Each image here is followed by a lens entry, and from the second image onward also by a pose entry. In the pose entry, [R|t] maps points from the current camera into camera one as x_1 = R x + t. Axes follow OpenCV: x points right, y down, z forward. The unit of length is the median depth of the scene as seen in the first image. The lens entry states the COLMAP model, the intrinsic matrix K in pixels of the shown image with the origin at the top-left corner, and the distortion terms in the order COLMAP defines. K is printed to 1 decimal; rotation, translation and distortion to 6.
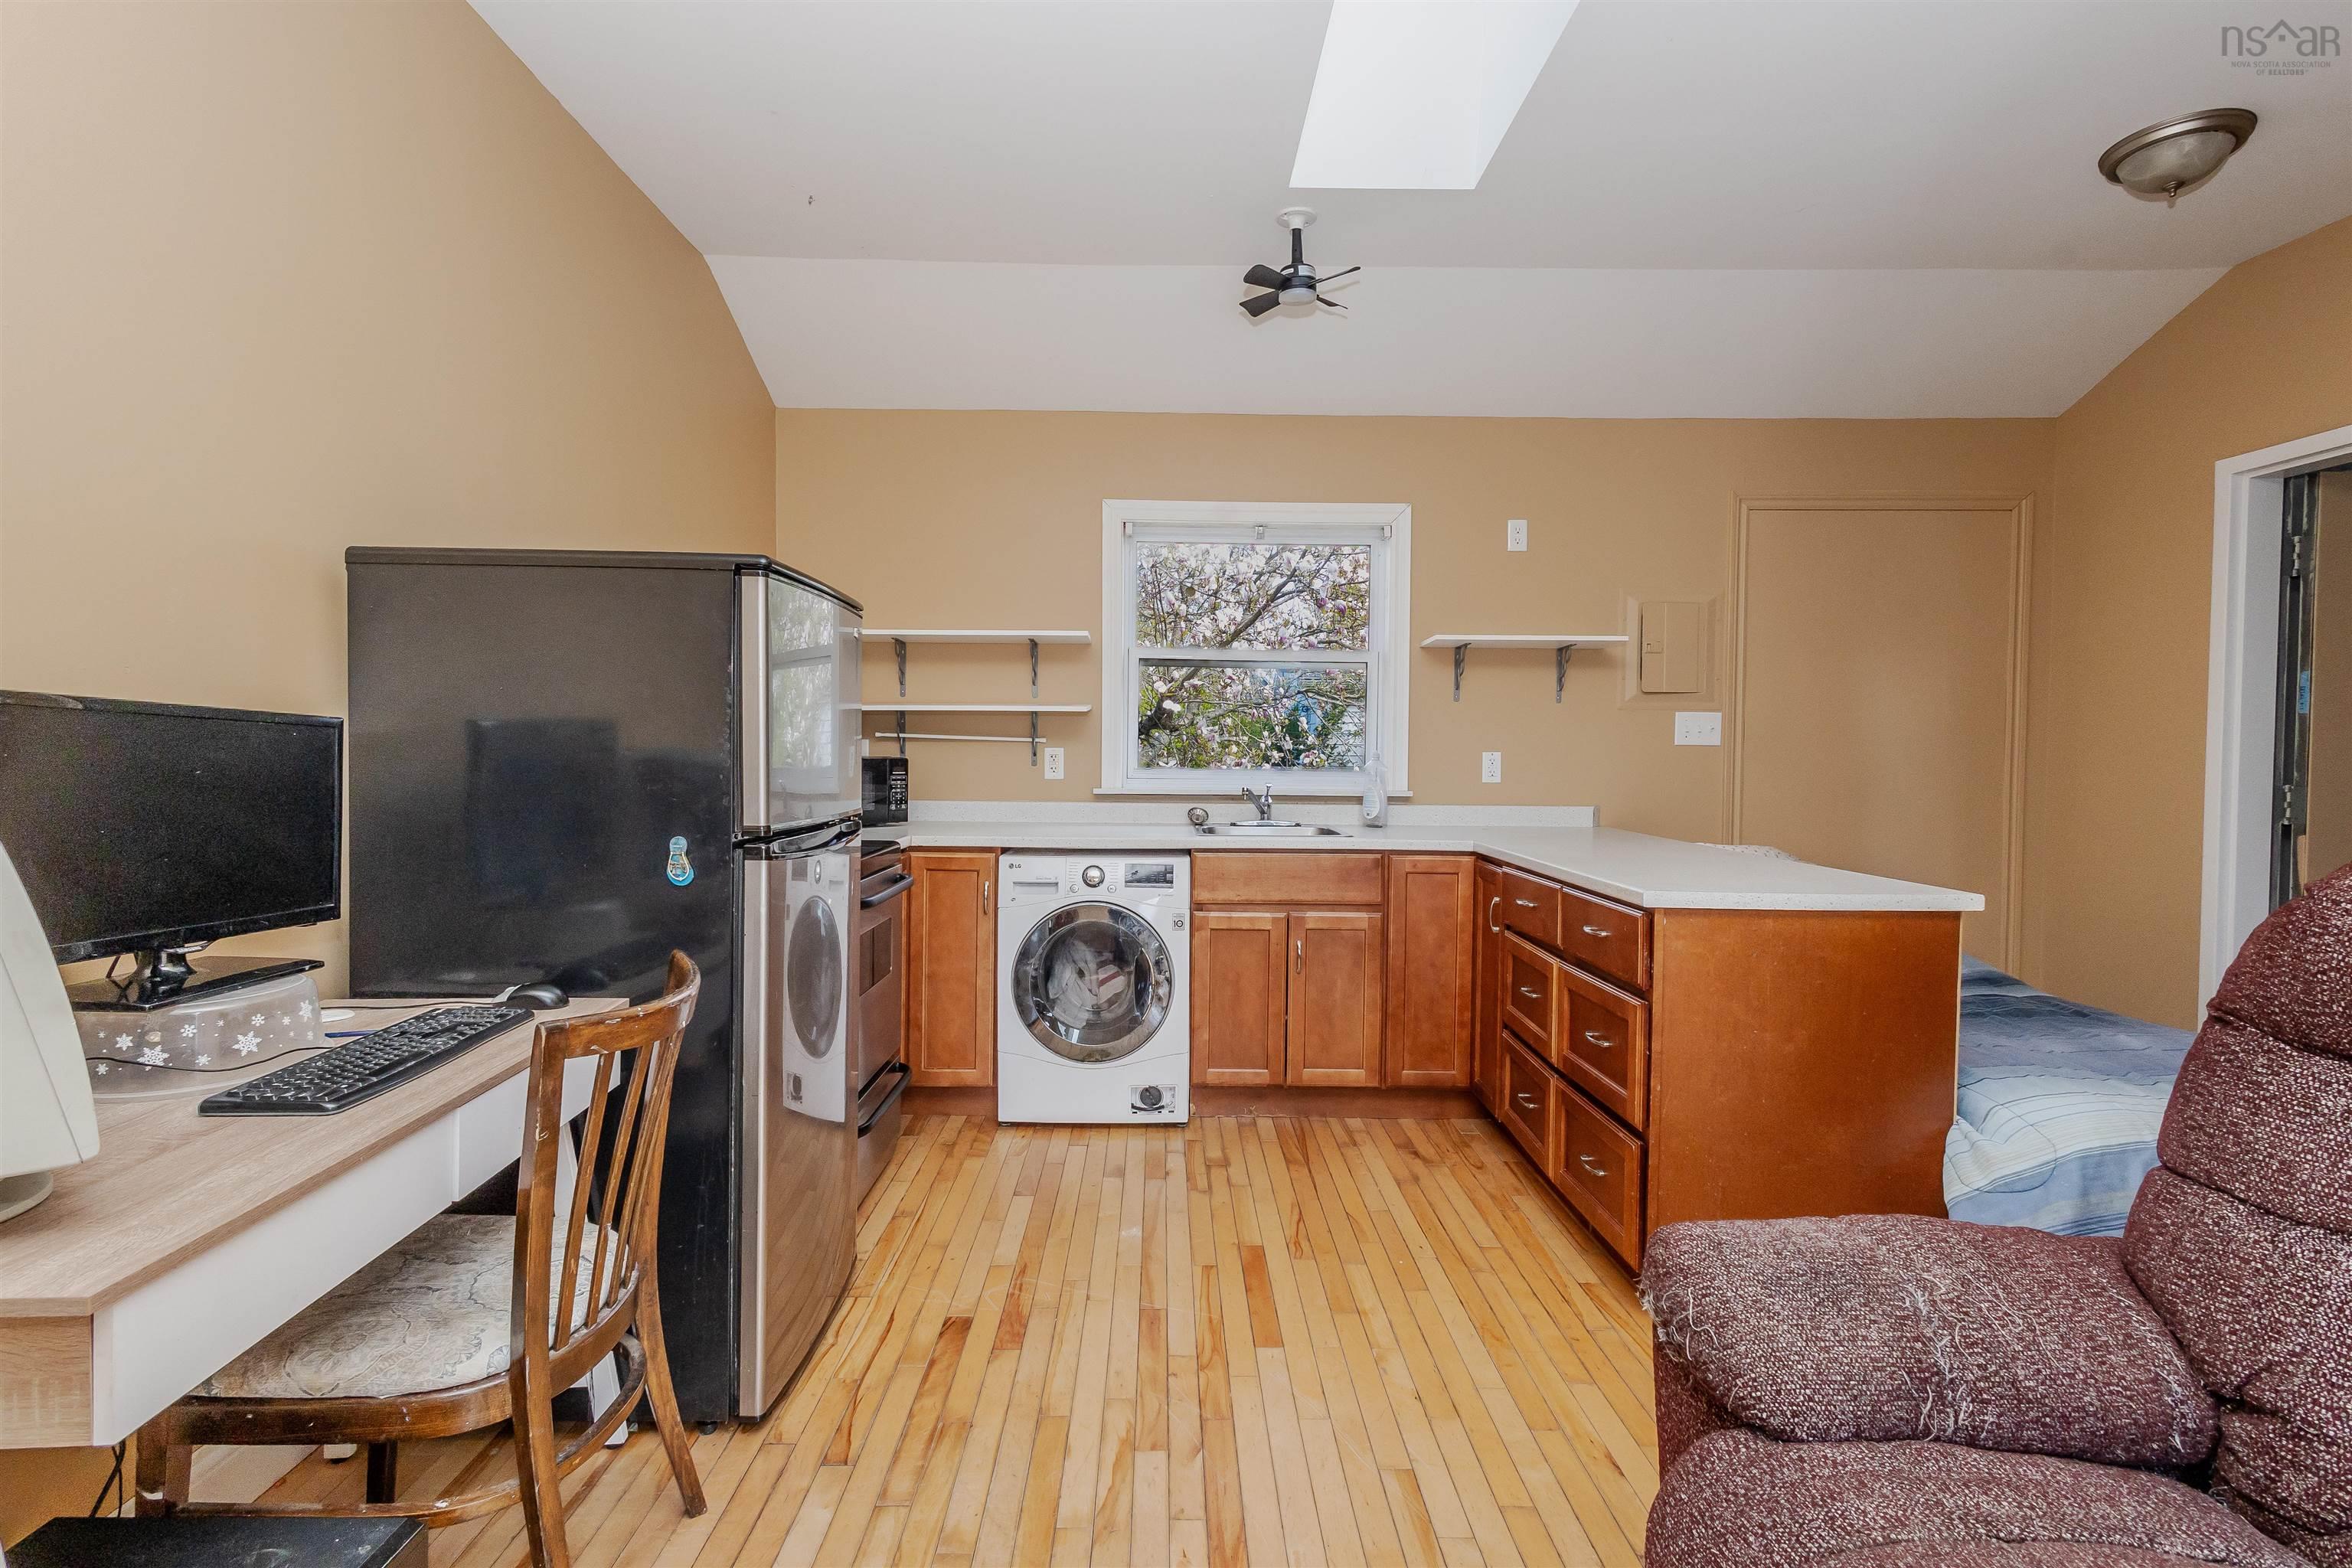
lens RADIAL K [[1100.2, 0, 1177.2], [0, 1100.2, 773.3], [0, 0, 1]] dist [0.002510, -0.001363]
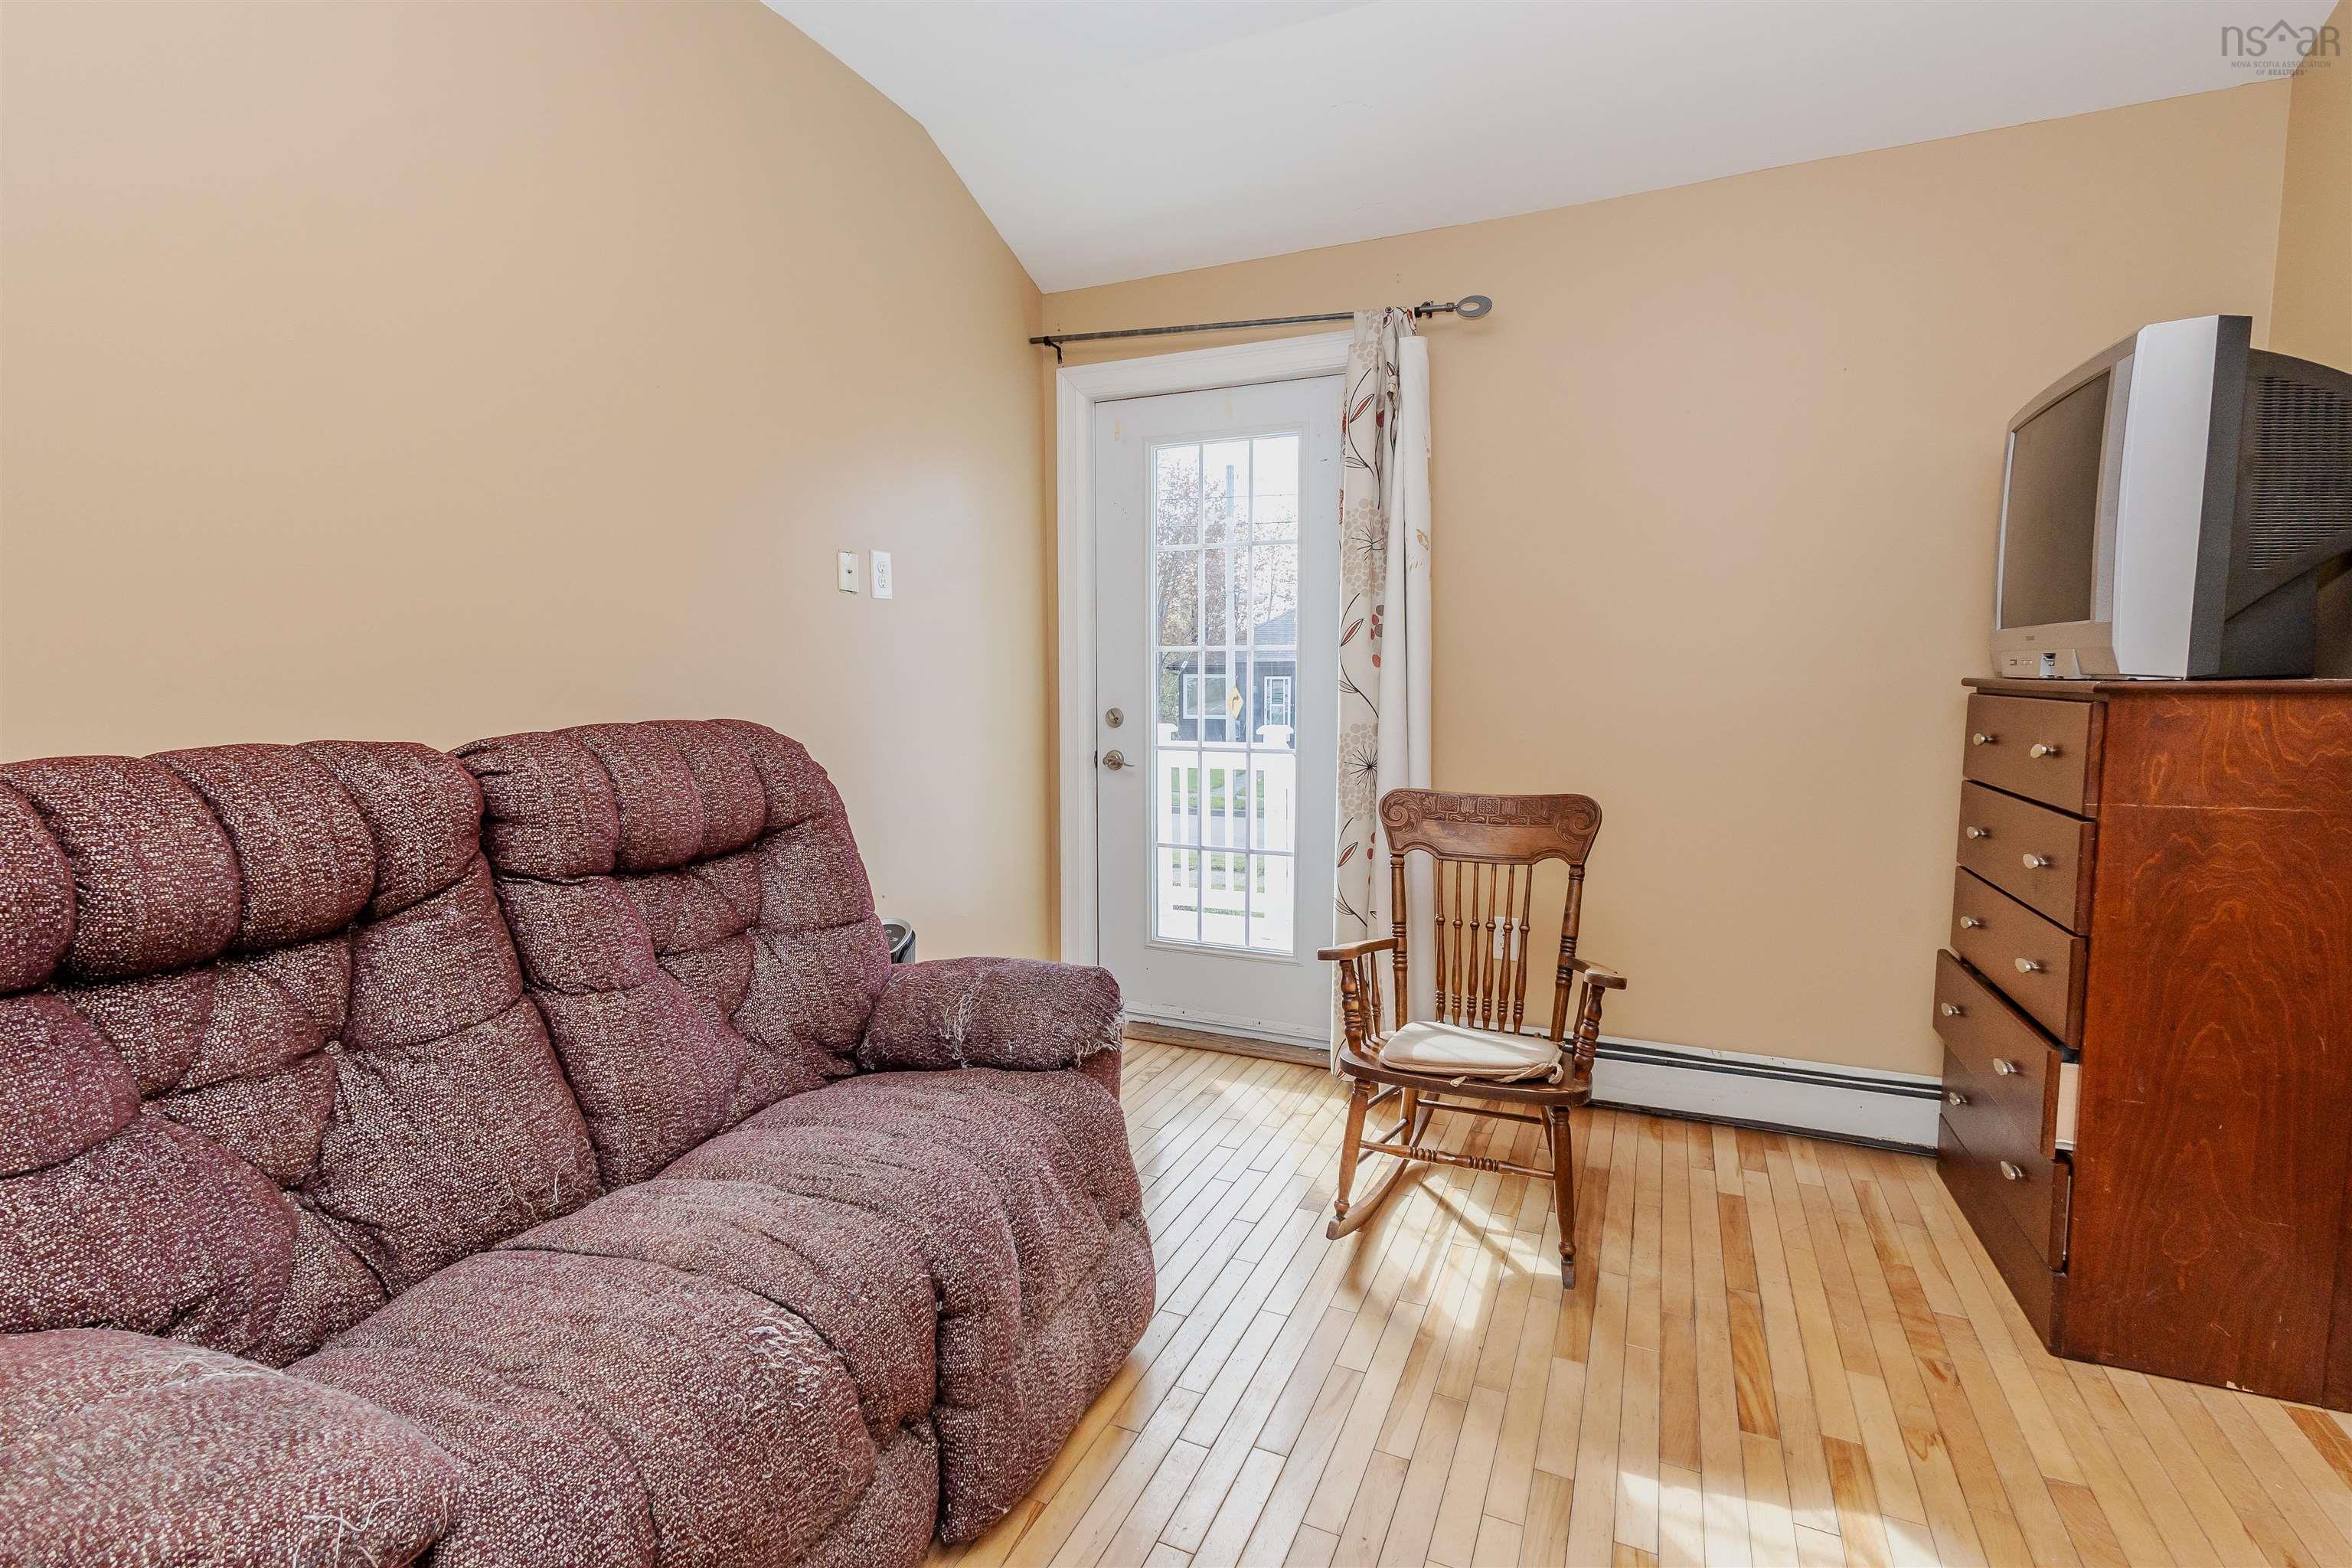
lens RADIAL K [[1100.2, 0, 1174.8], [0, 1100.2, 783.2], [0, 0, 1]] dist [0.002510, -0.001363]
pose [[-0.908765, -0.048306, 0.414504, -0.263744], [0.001659, 0.992852, 0.119344, -0.039726], [-0.417306, 0.109143, -0.902188, 1.425114]]
